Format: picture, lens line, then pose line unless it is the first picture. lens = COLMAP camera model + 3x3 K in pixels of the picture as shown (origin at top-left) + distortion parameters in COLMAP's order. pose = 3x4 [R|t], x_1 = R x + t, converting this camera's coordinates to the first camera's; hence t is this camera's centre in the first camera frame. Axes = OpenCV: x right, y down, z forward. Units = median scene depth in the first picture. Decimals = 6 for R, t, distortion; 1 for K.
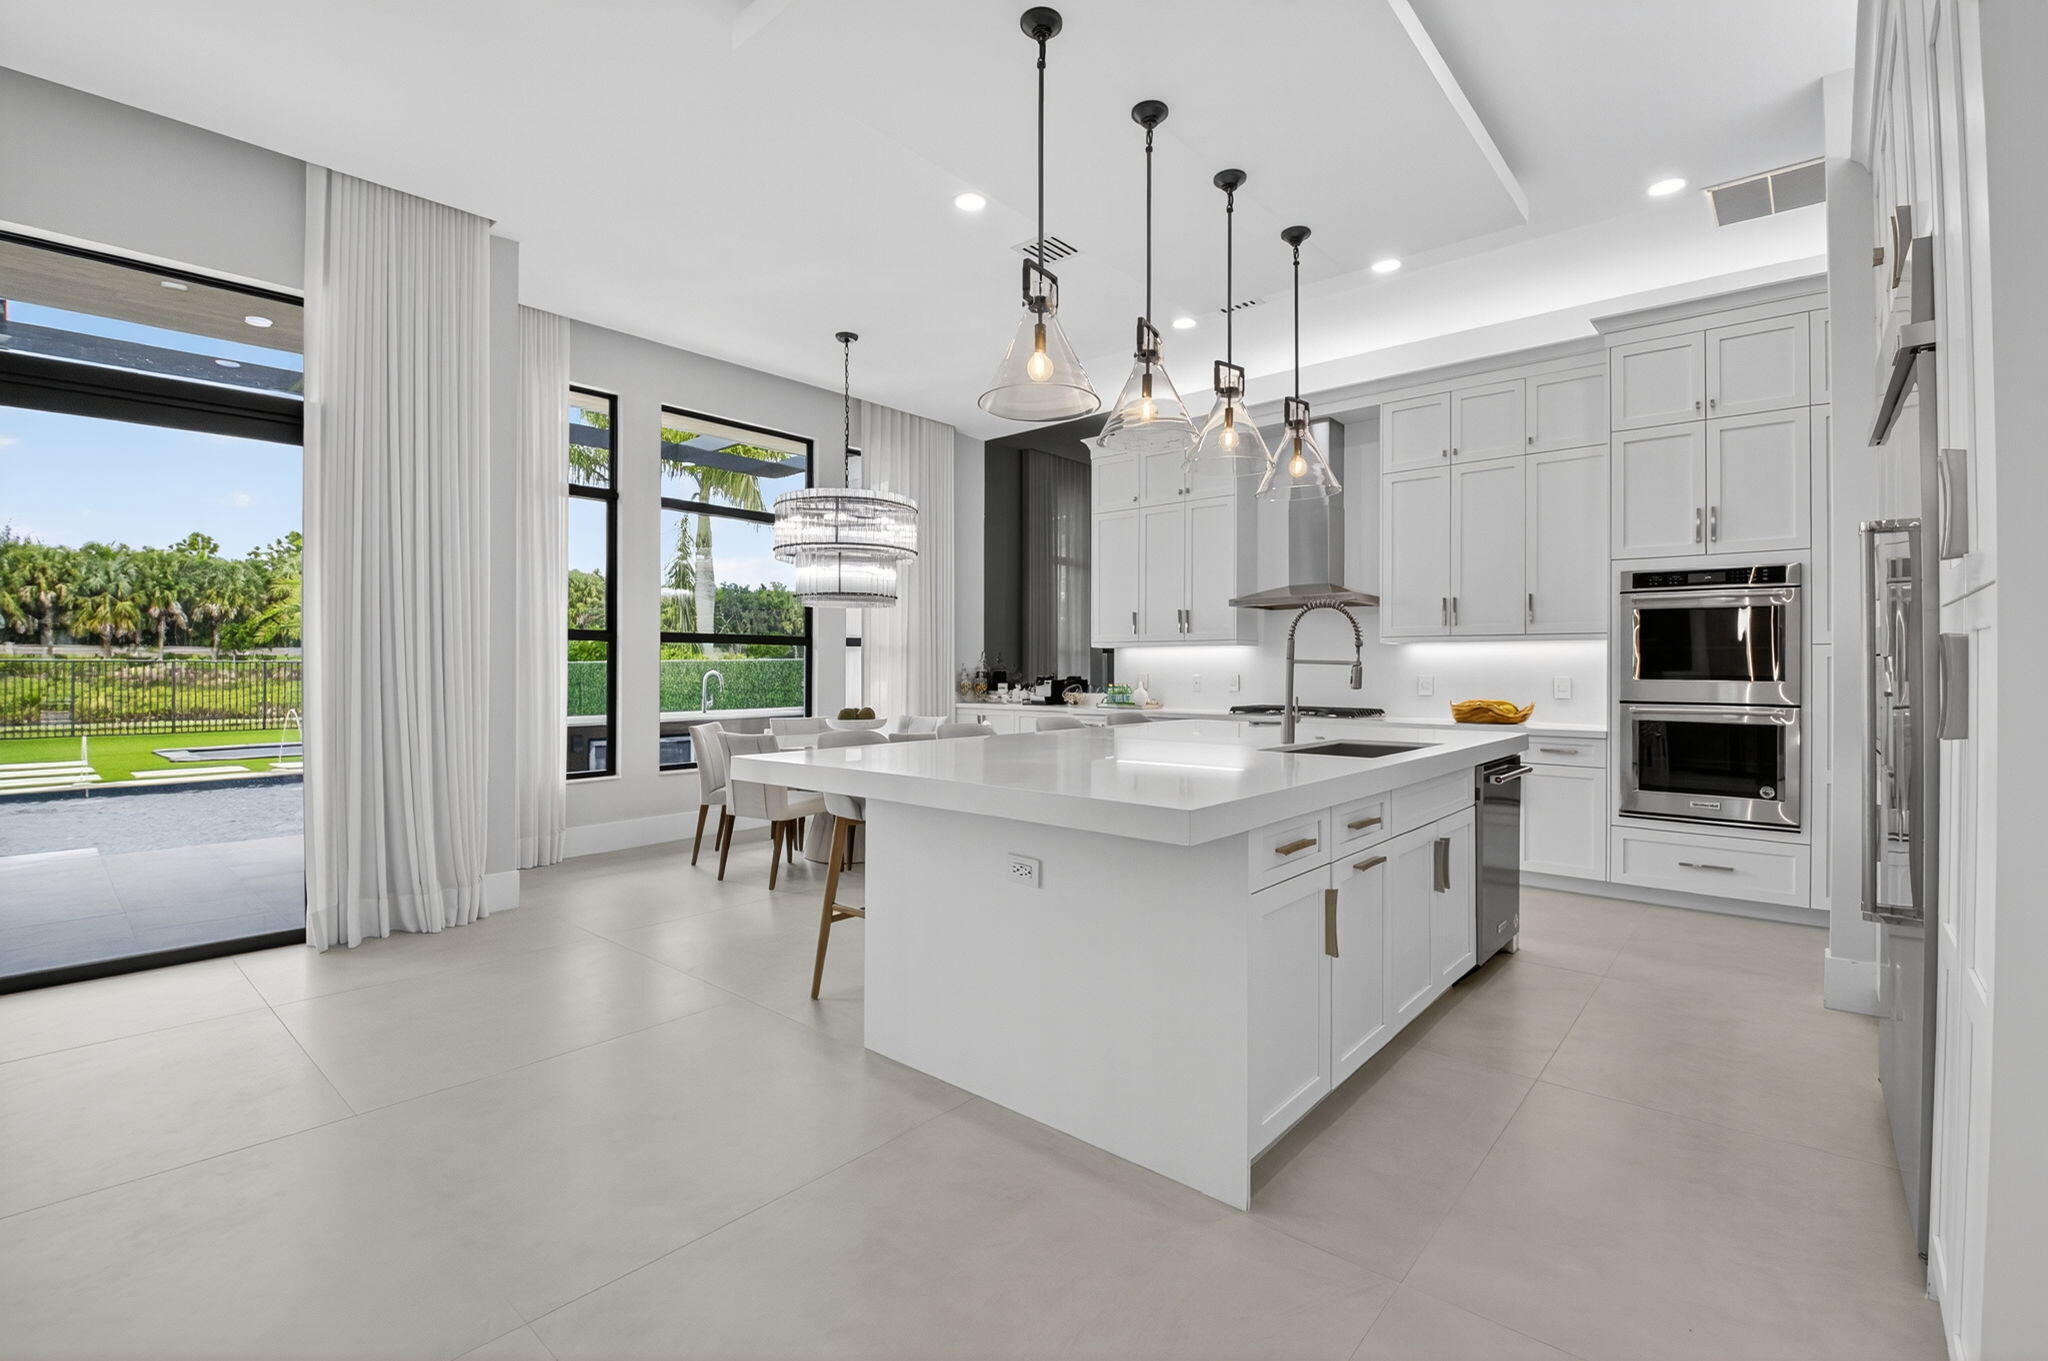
lens RADIAL K [[914.4, 0, 1037.1], [0, 914.4, 668.5], [0, 0, 1]] dist [0.000459, -0.012583]
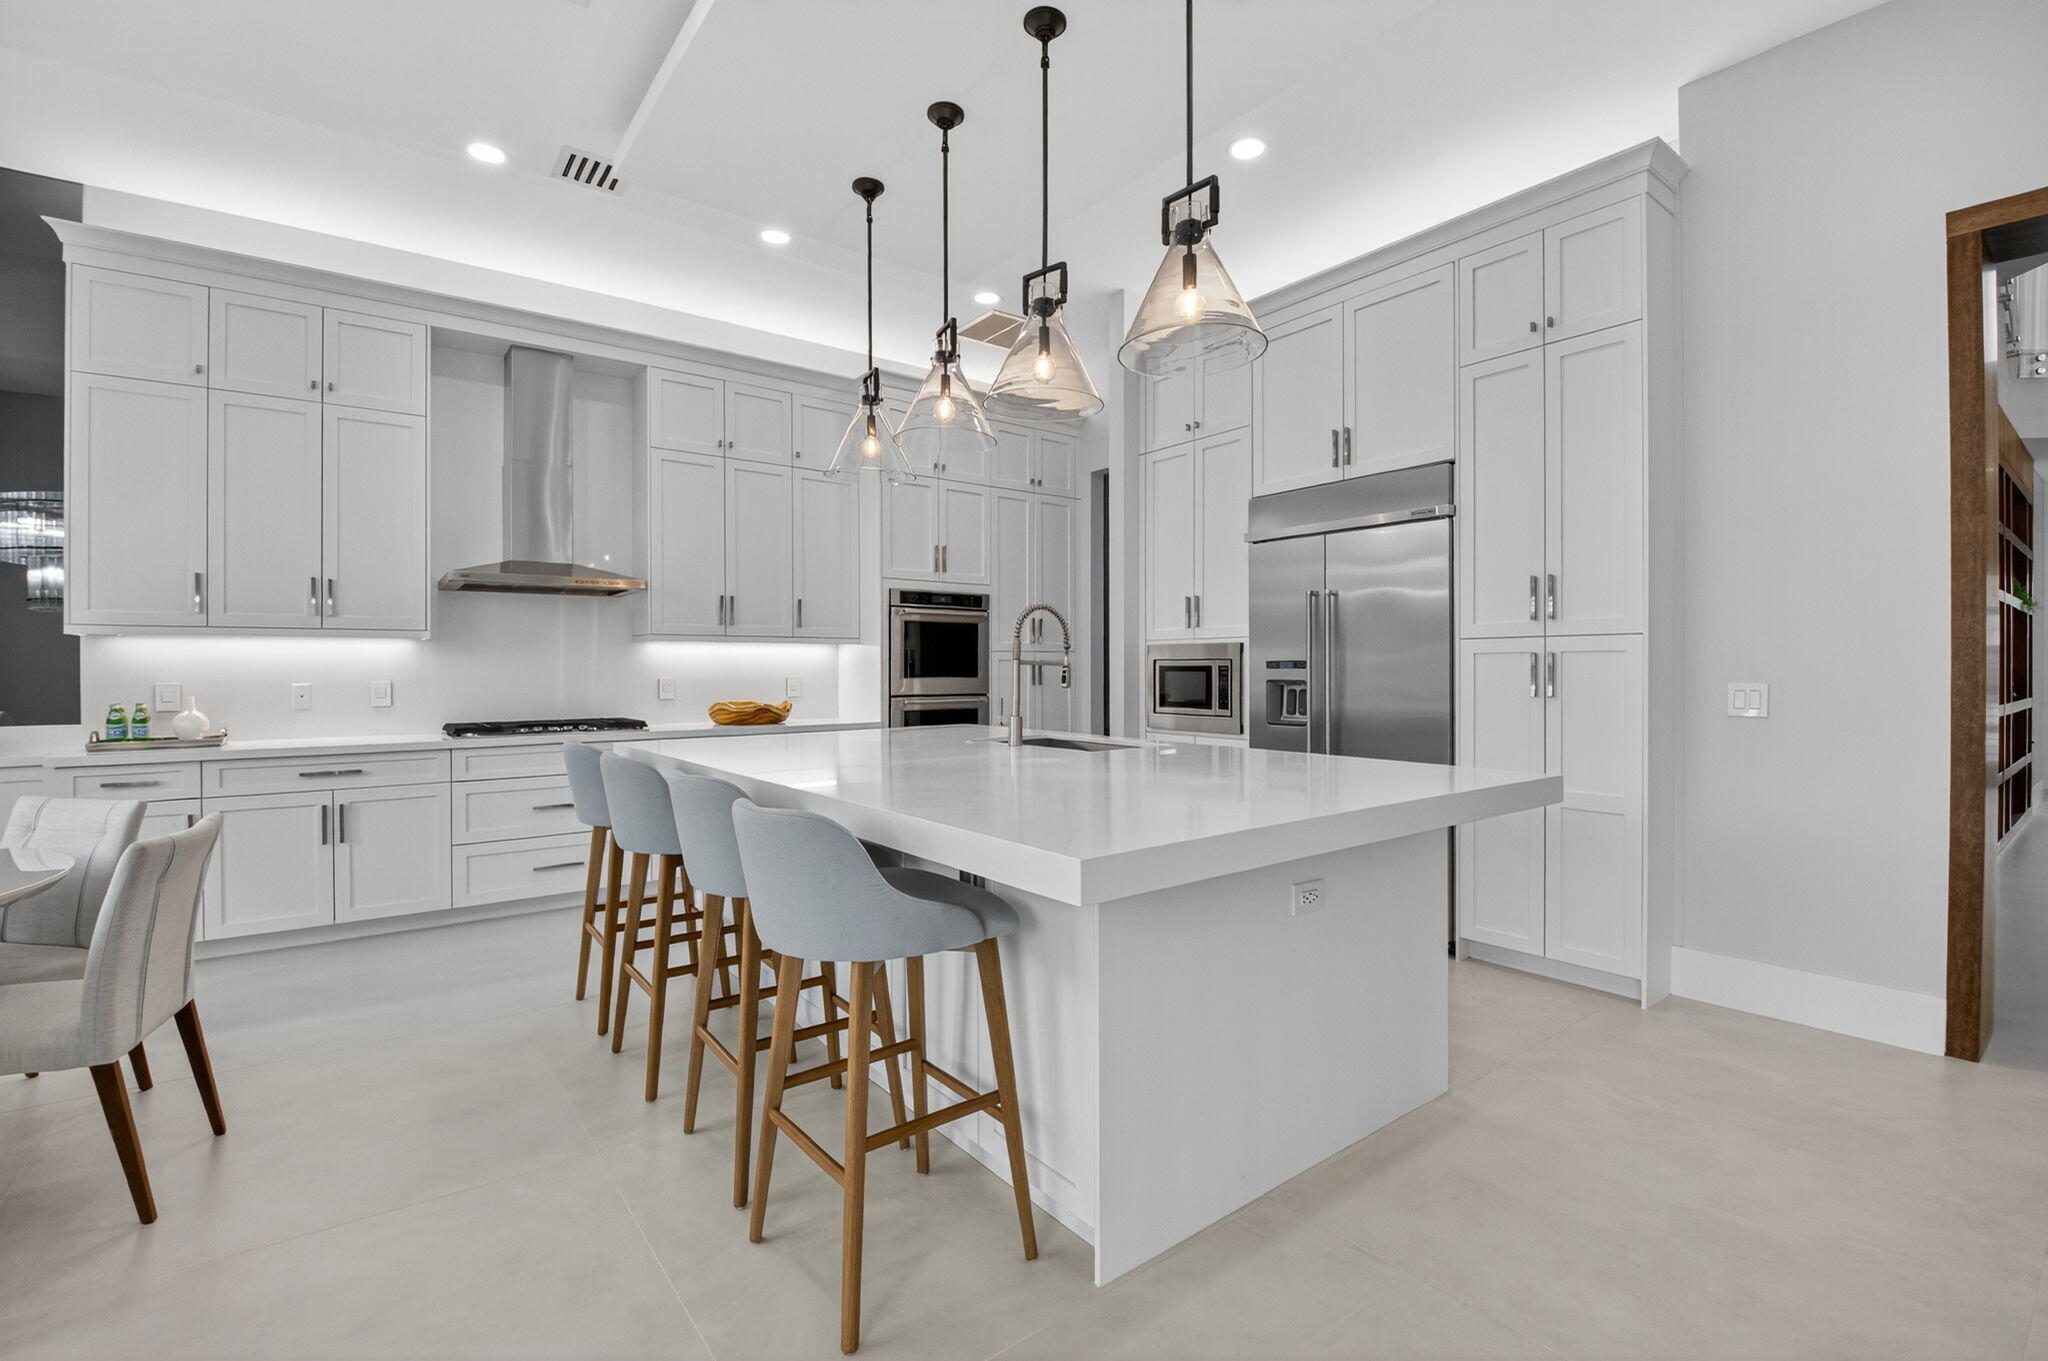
lens RADIAL K [[894.5, 0, 1063.1], [0, 894.5, 675.8], [0, 0, 1]] dist [0.000052, -0.012853]
pose [[0.185185, -0.012178, 0.982628, -0.378948], [0.005787, 0.999919, 0.011302, -0.002309], [-0.982687, 0.003593, 0.185240, 0.446993]]
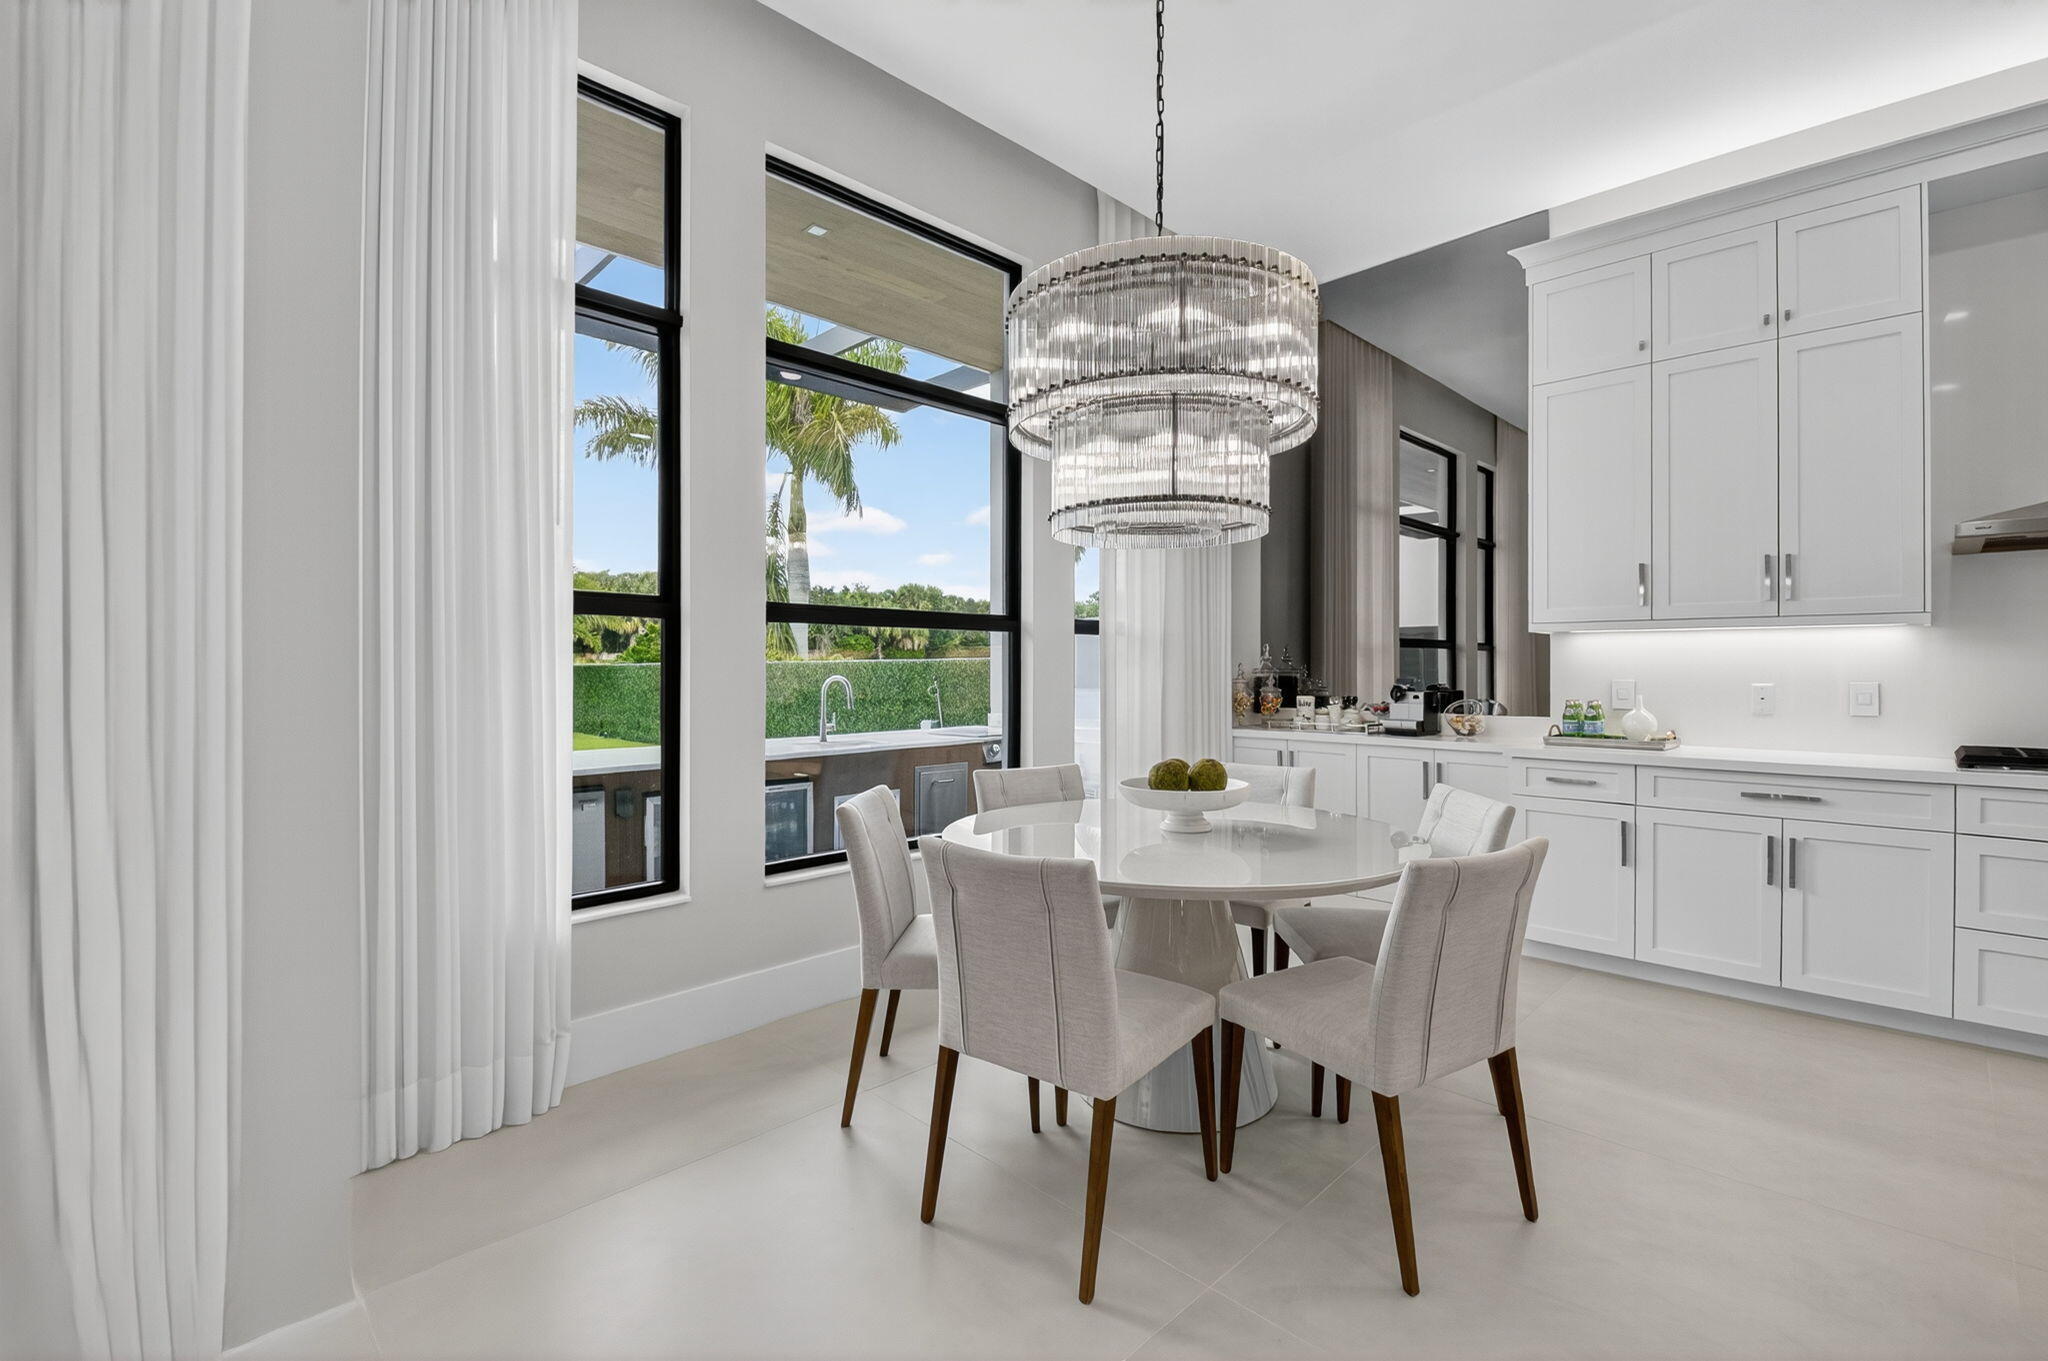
lens RADIAL K [[901.5, 0, 1020.1], [0, 901.5, 666.4], [0, 0, 1]] dist [0.000679, -0.012455]
pose [[0.995420, -0.003573, -0.095534, -0.230629], [0.003209, 0.999987, -0.003963, -0.002217], [0.095547, 0.003638, 0.995418, 0.532244]]
